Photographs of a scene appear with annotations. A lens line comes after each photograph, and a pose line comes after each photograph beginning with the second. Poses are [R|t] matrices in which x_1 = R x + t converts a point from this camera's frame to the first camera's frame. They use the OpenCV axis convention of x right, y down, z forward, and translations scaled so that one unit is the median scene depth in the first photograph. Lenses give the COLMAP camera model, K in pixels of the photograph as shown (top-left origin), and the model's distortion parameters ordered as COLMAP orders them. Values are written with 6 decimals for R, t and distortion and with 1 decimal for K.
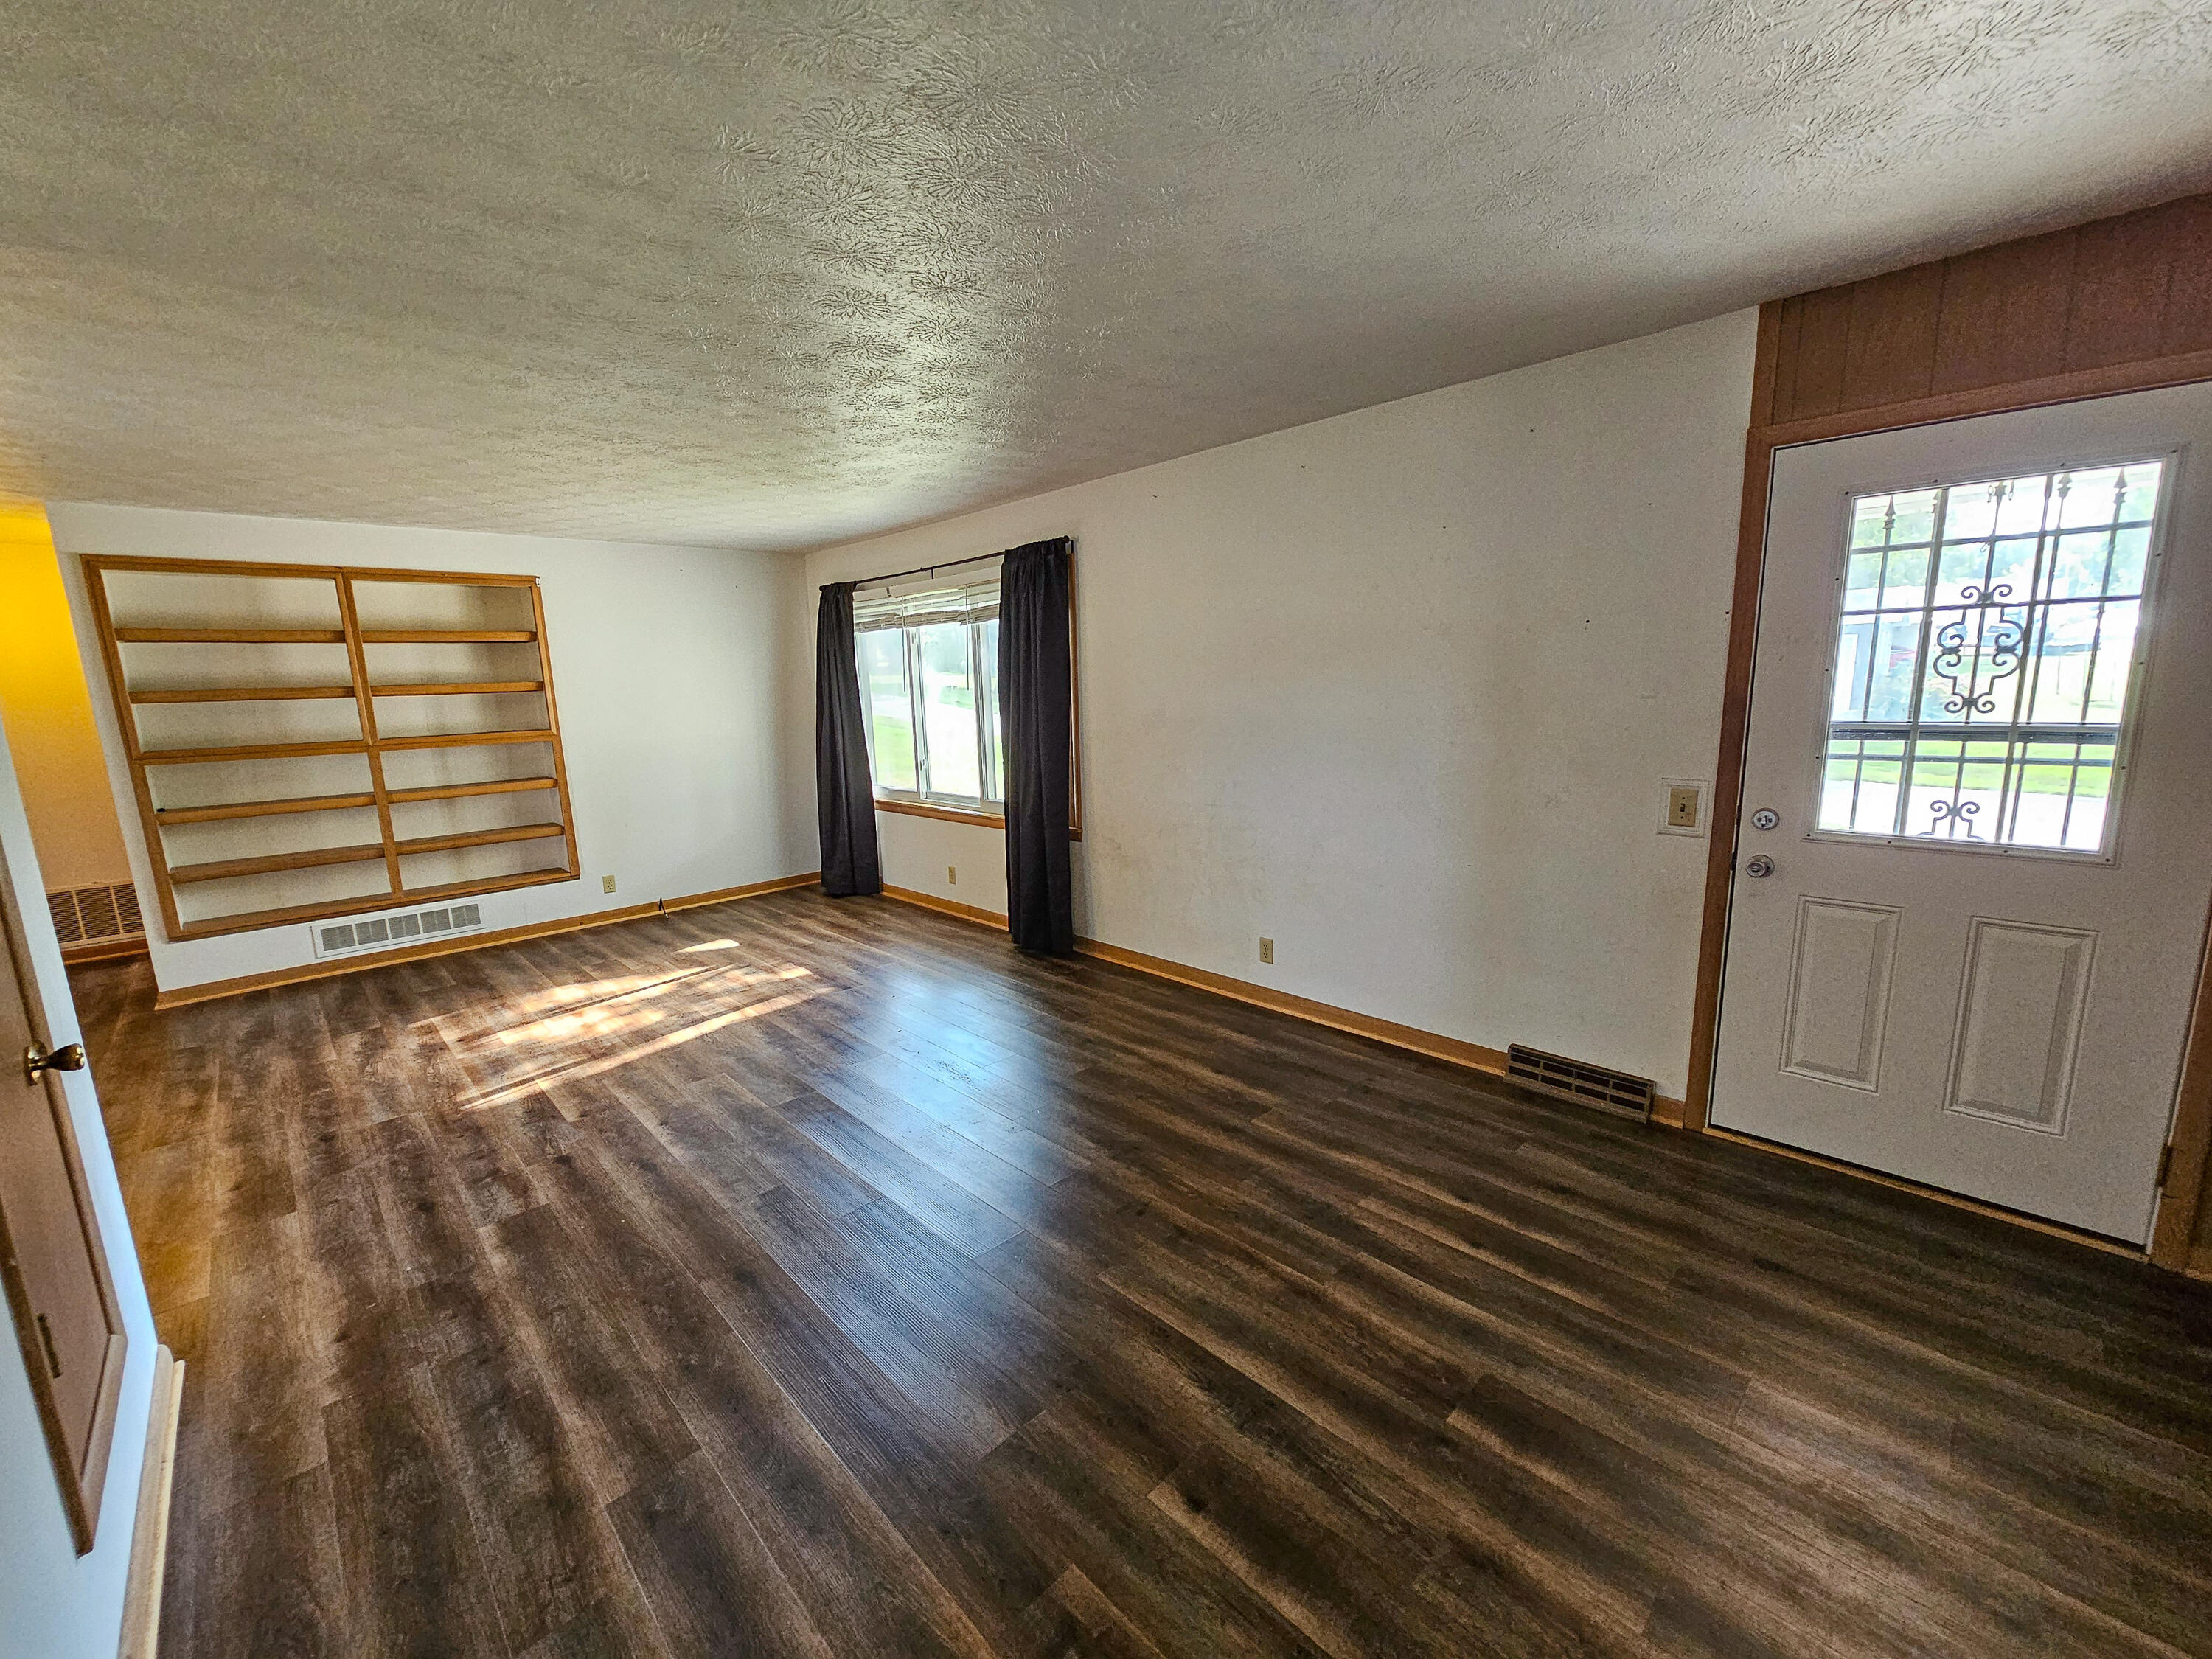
lens RADIAL K [[906.9, 0, 1092.6], [0, 906.9, 838.3], [0, 0, 1]] dist [0.001837, 0.000066]
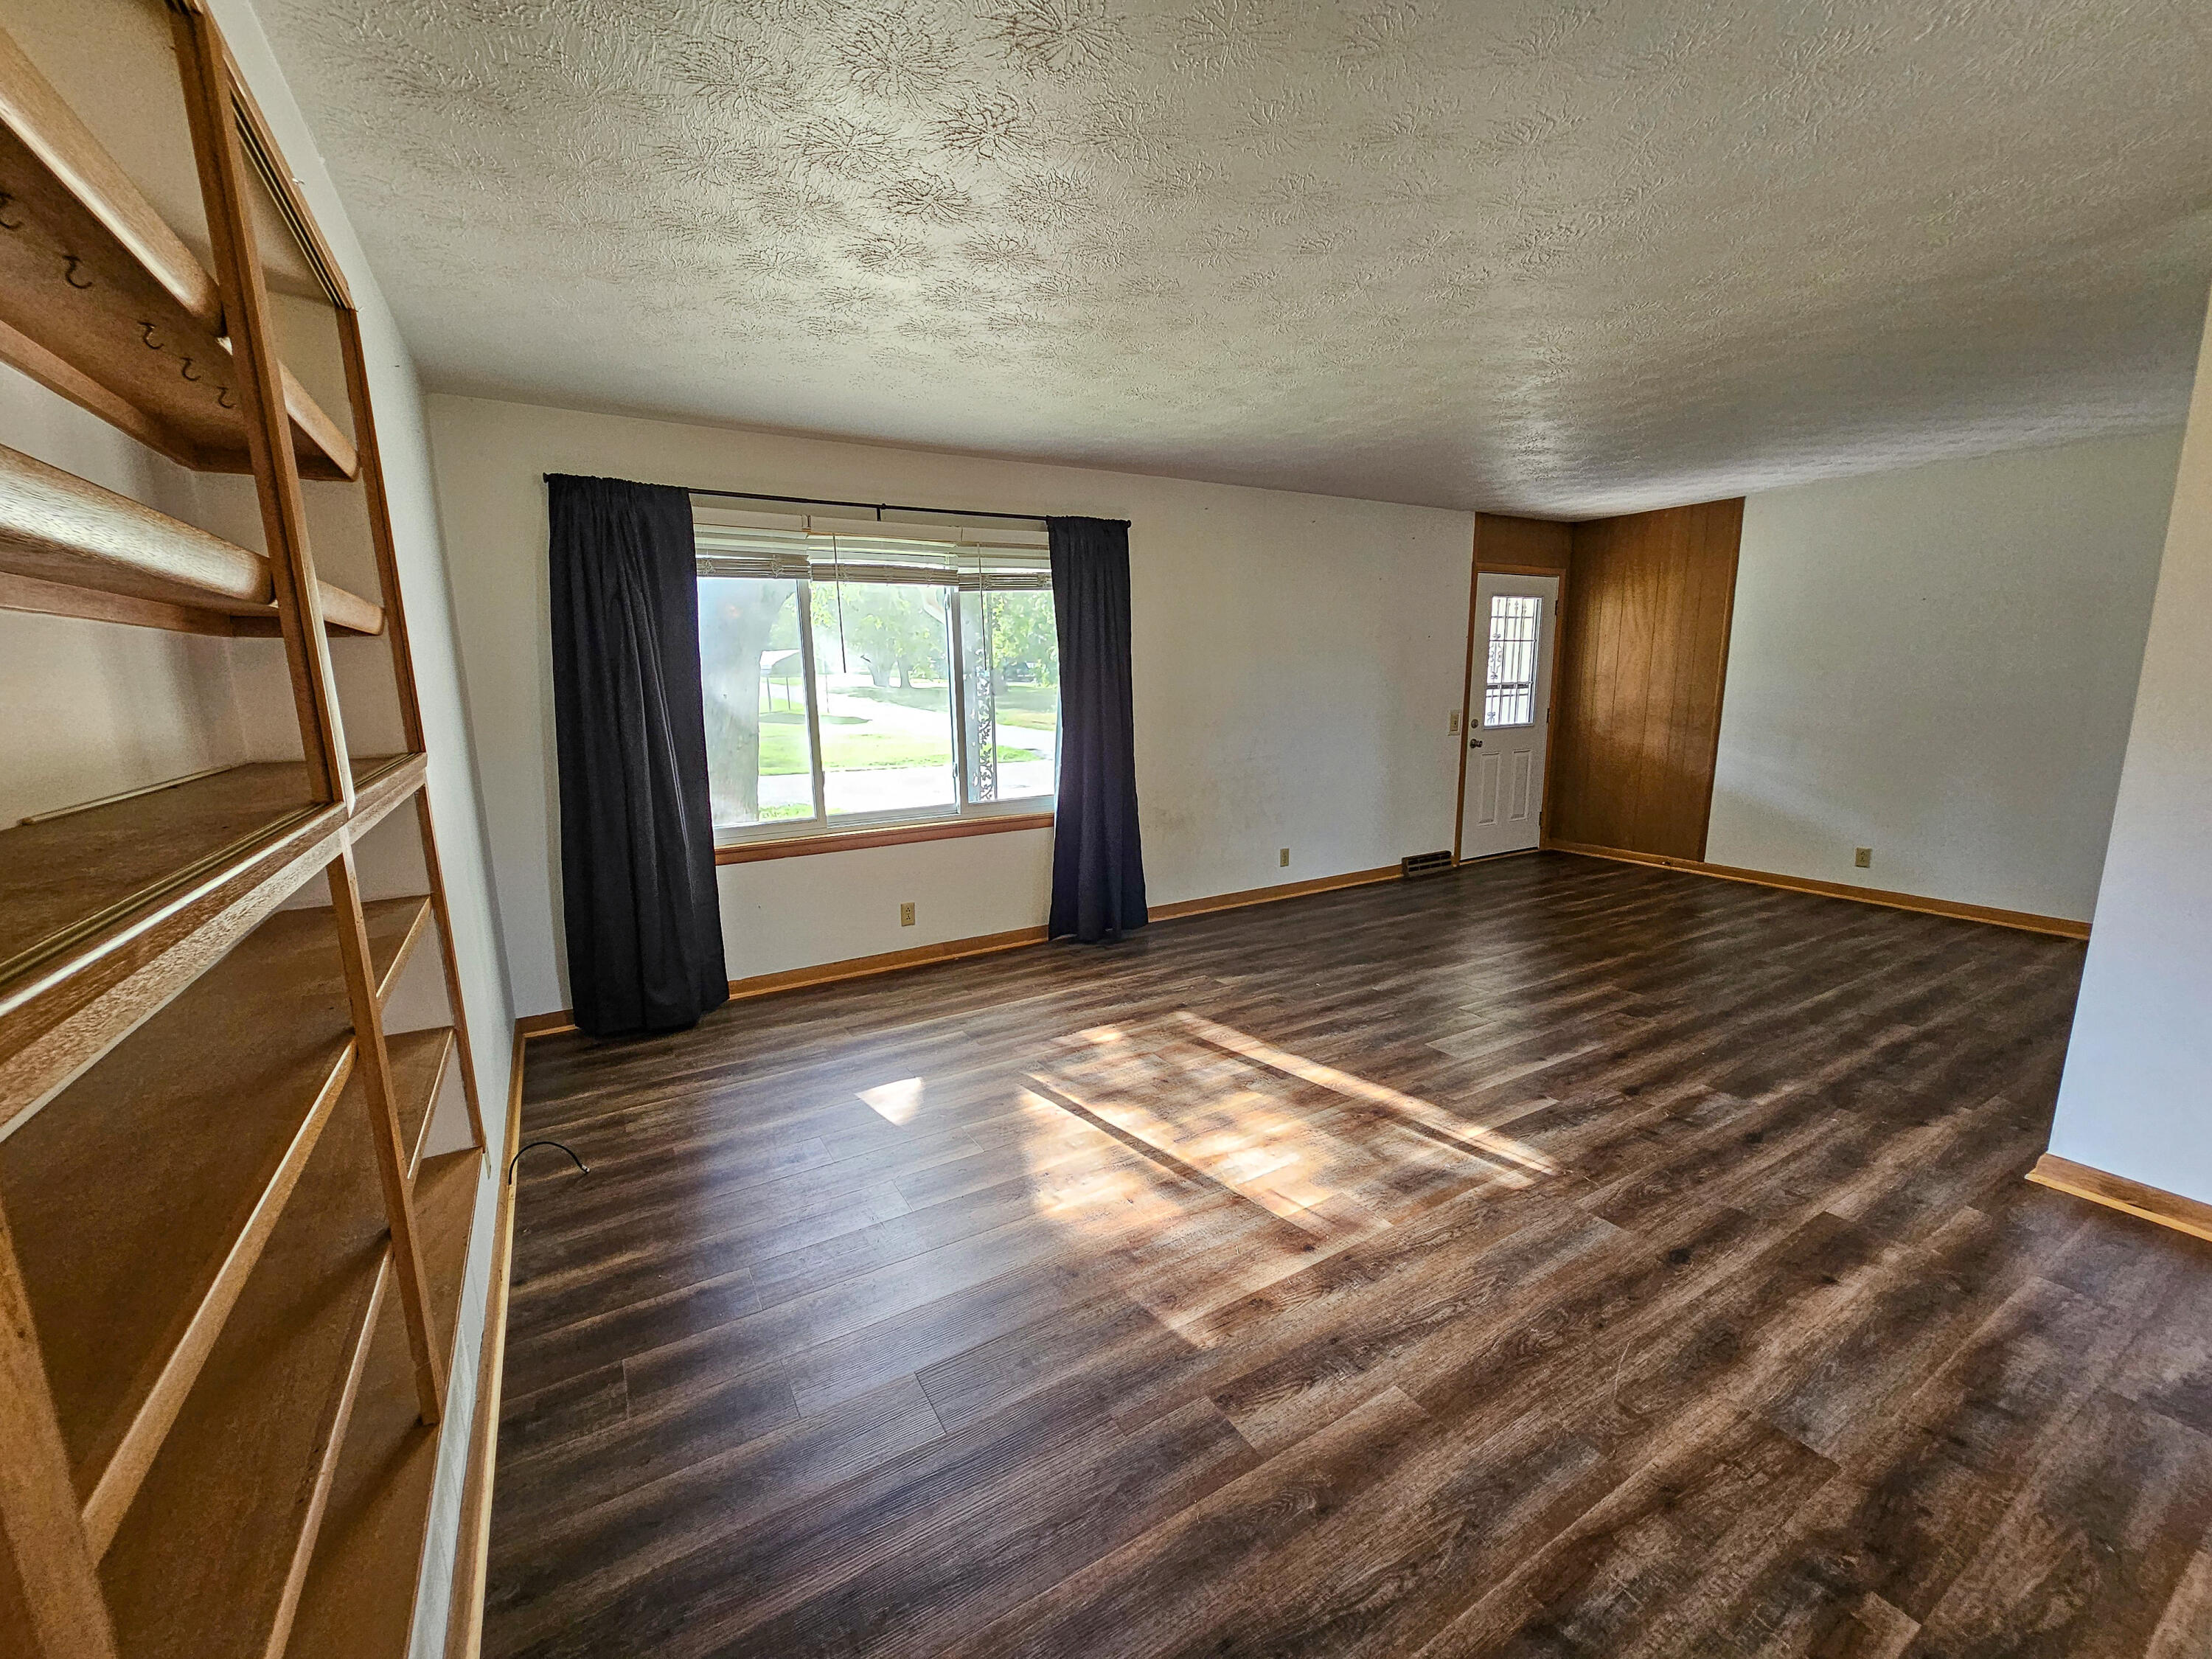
lens RADIAL K [[906.9, 0, 1092.6], [0, 906.9, 838.3], [0, 0, 1]] dist [0.001837, 0.000066]
pose [[0.216331, -0.148193, 0.965008, -1.342376], [0.179748, 0.977563, 0.109826, -0.123369], [-0.959631, 0.149699, 0.238115, 1.041825]]
